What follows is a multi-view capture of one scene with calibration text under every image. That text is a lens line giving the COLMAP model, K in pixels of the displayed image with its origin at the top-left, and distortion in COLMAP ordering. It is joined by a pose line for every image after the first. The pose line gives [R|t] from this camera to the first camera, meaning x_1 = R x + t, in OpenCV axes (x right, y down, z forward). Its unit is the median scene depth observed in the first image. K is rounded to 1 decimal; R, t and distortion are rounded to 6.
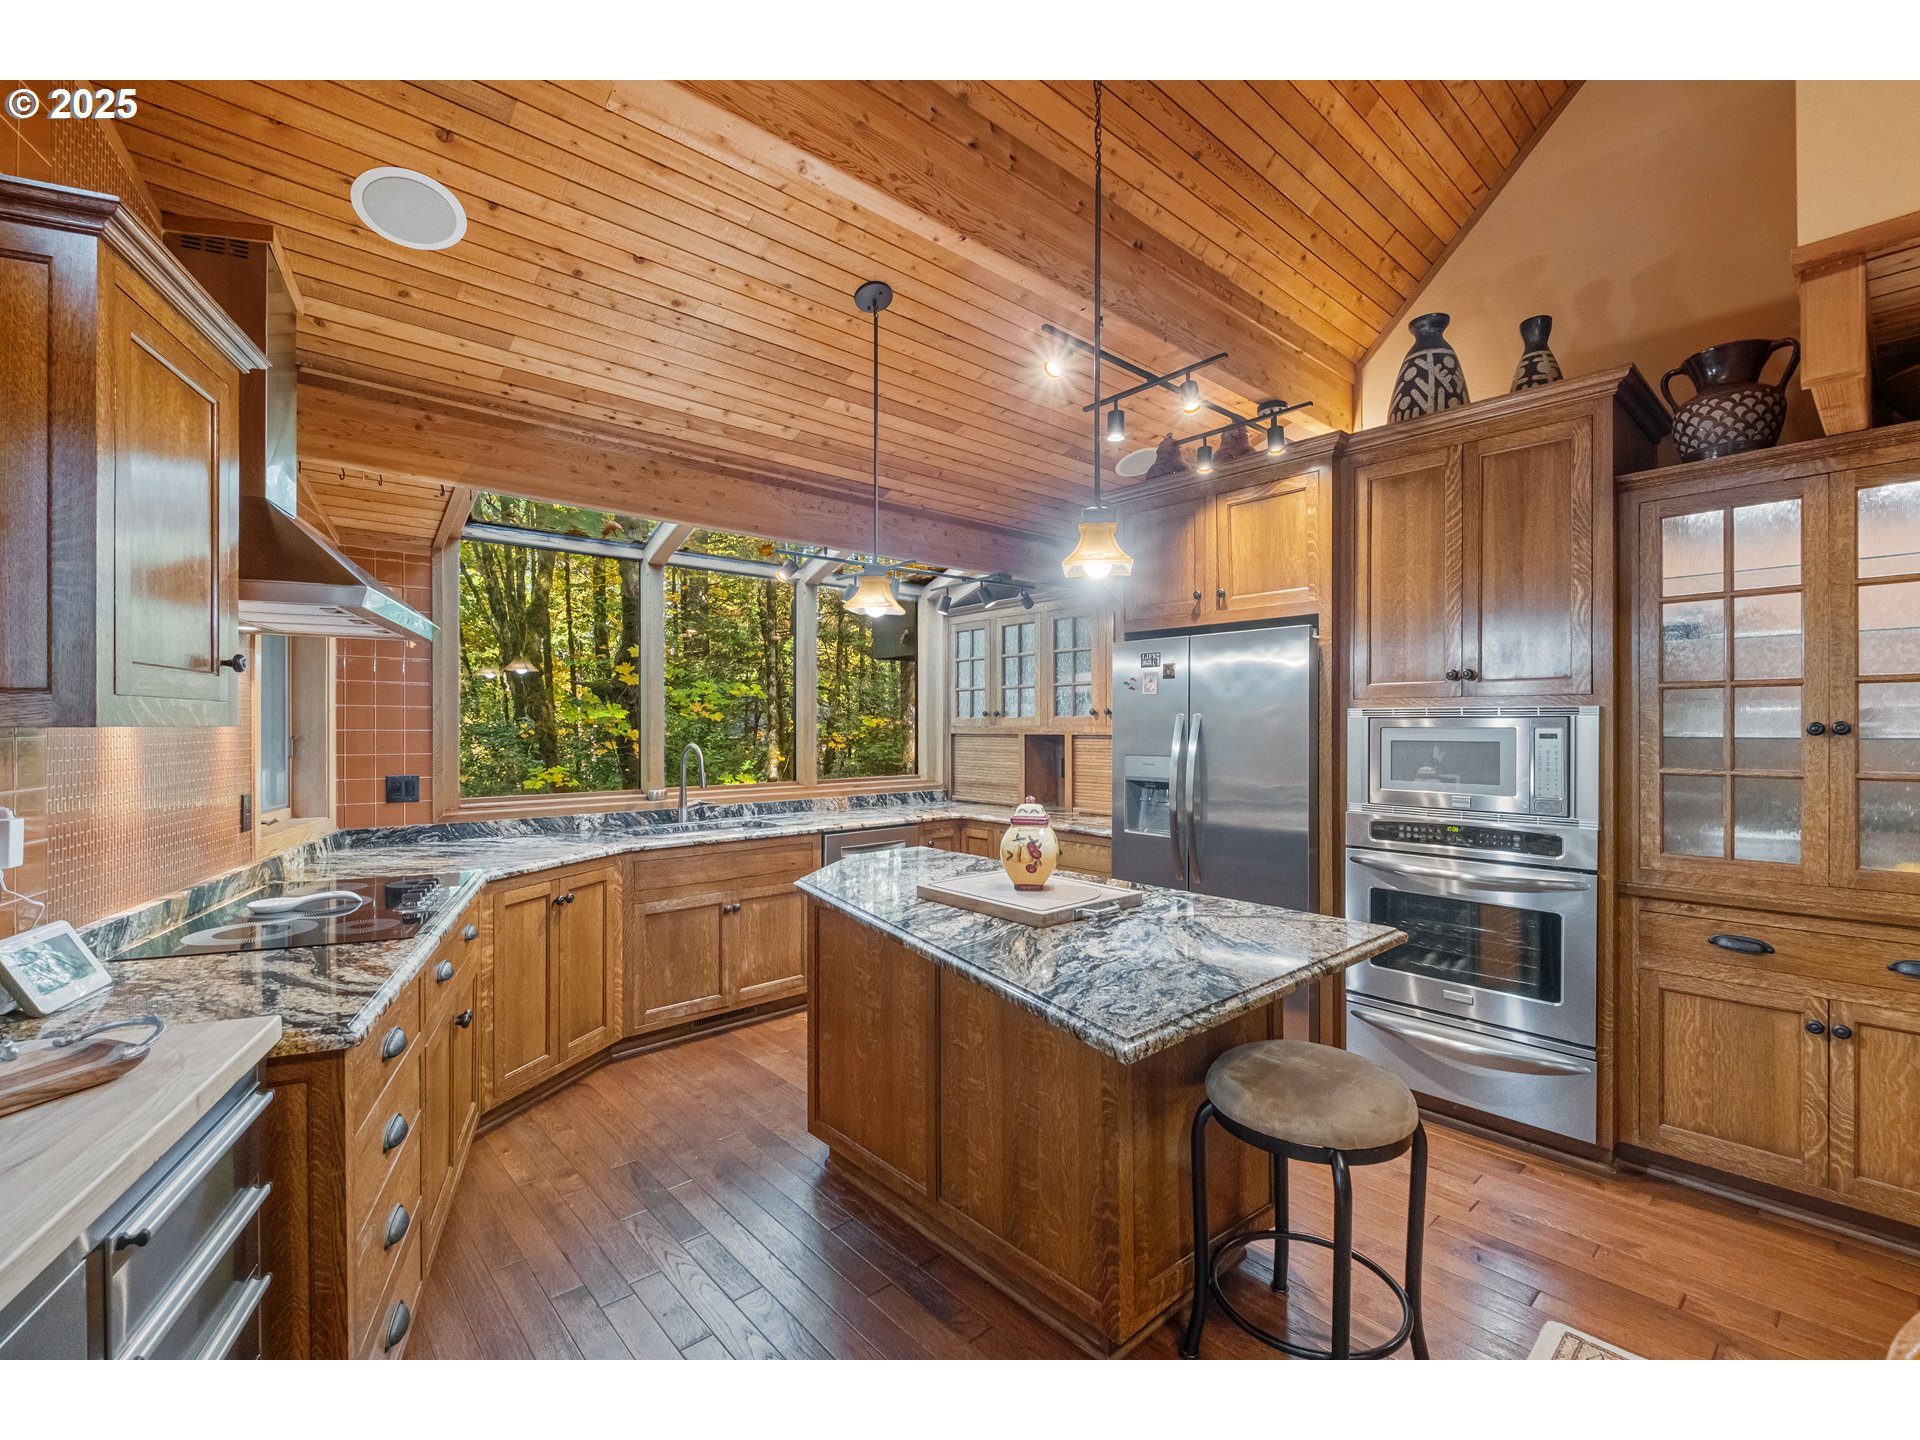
lens RADIAL K [[836.5, 0, 972.1], [0, 836.5, 724.4], [0, 0, 1]] dist [0.005566, -0.003882]
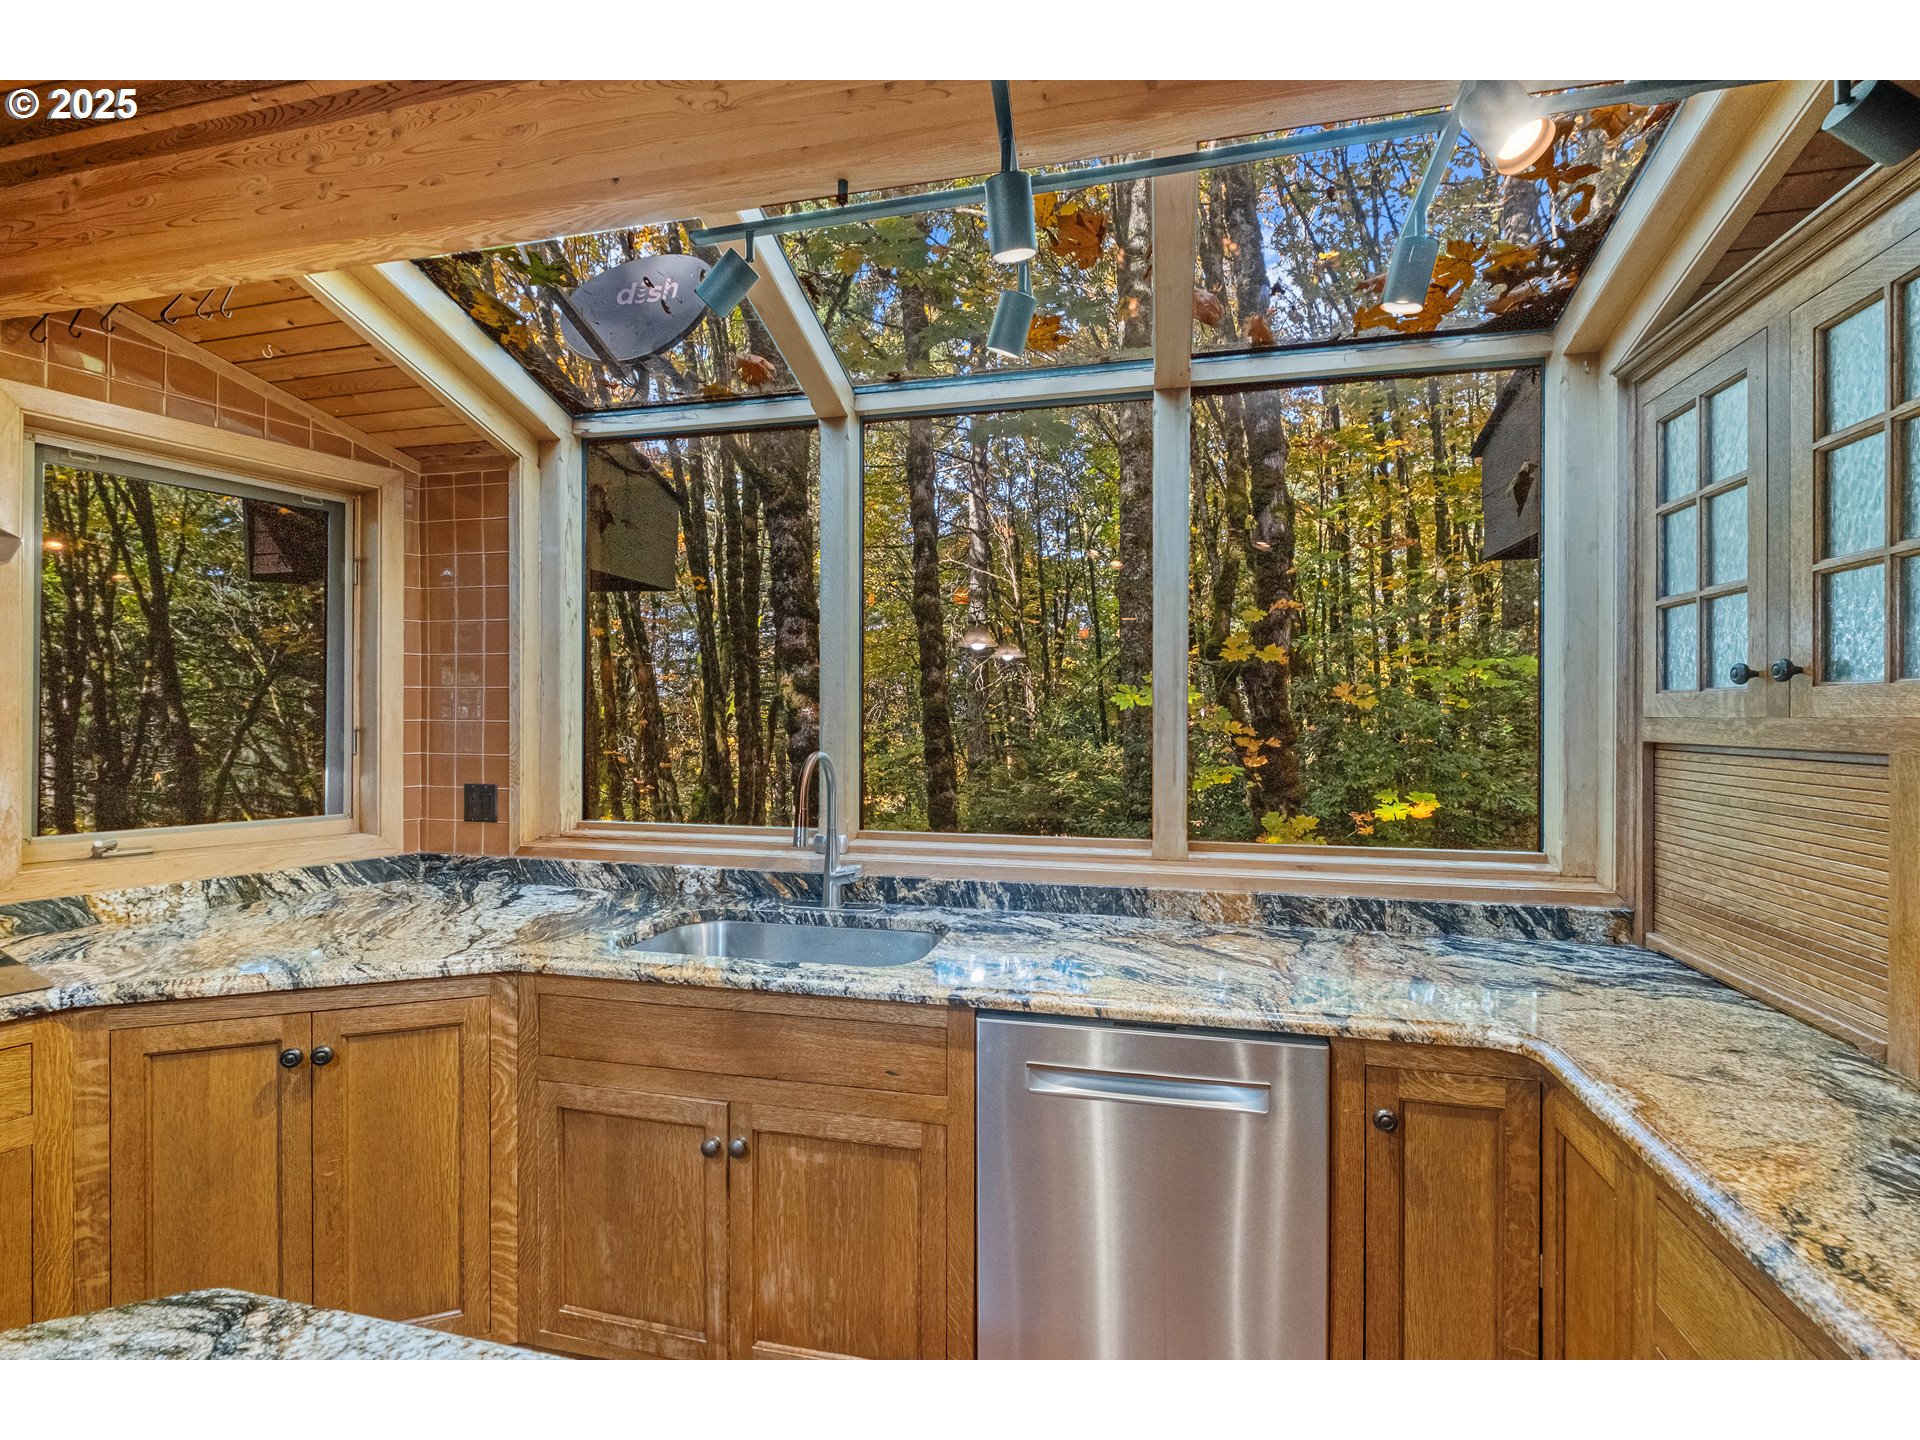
lens RADIAL K [[836.5, 0, 969.1], [0, 836.5, 715.7], [0, 0, 1]] dist [0.005566, -0.003882]
pose [[0.571717, 0.001082, -0.820450, 0.111041], [-0.001237, 0.999999, 0.000457, 0.001400], [0.820450, 0.000753, 0.571718, 0.724267]]
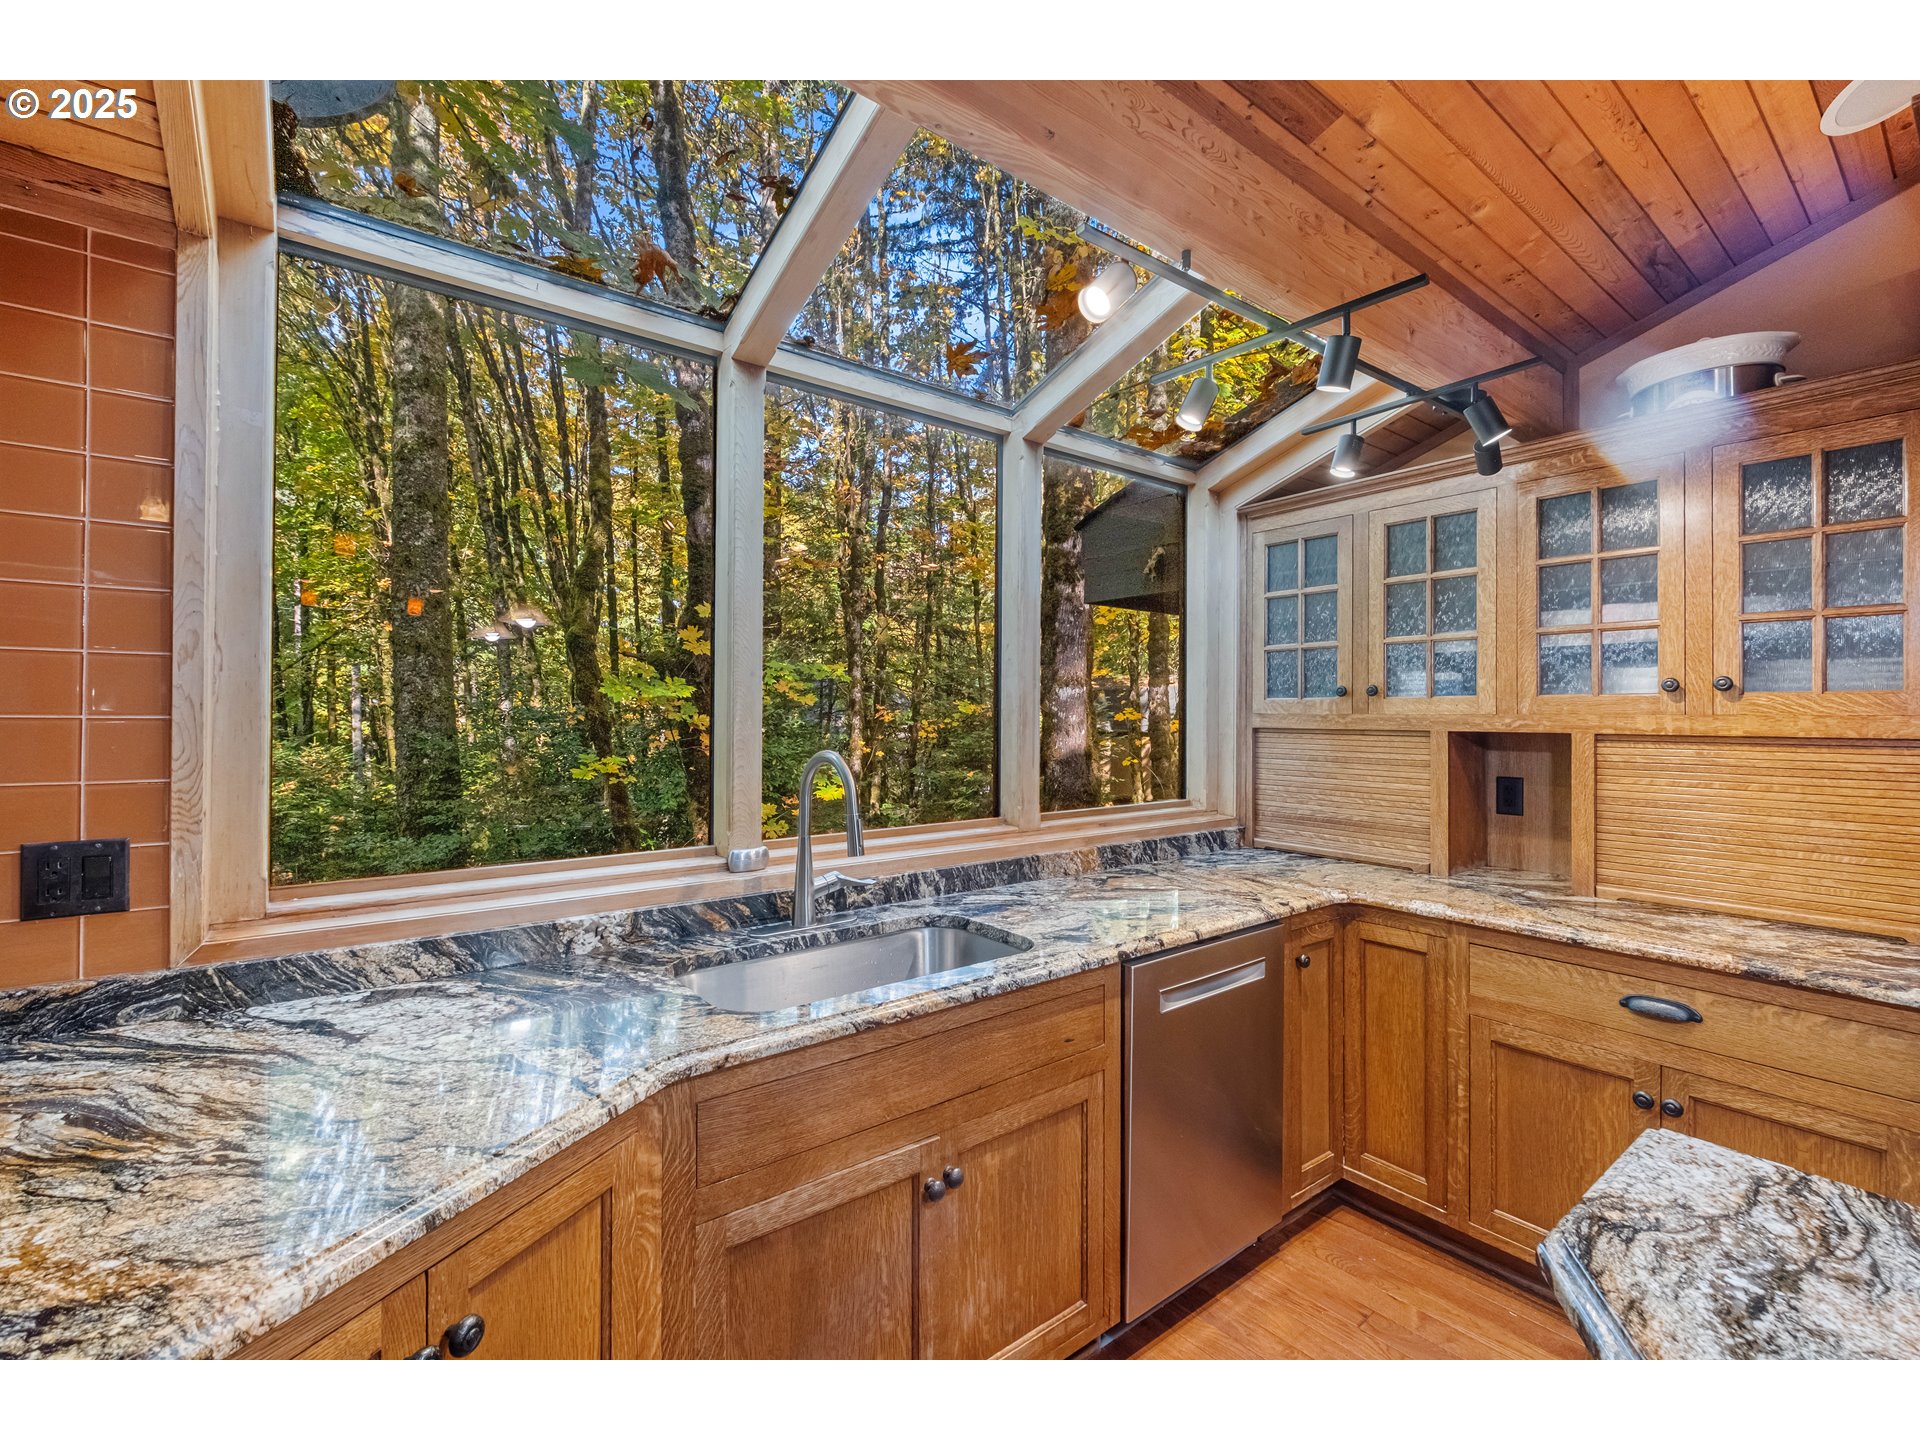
lens RADIAL K [[836.5, 0, 978.0], [0, 836.5, 706.7], [0, 0, 1]] dist [0.005566, -0.003882]
pose [[0.997836, 0.005316, -0.065541, -0.207978], [-0.005713, 0.999966, -0.005881, 0.001939], [0.065508, 0.006243, 0.997833, 0.517301]]
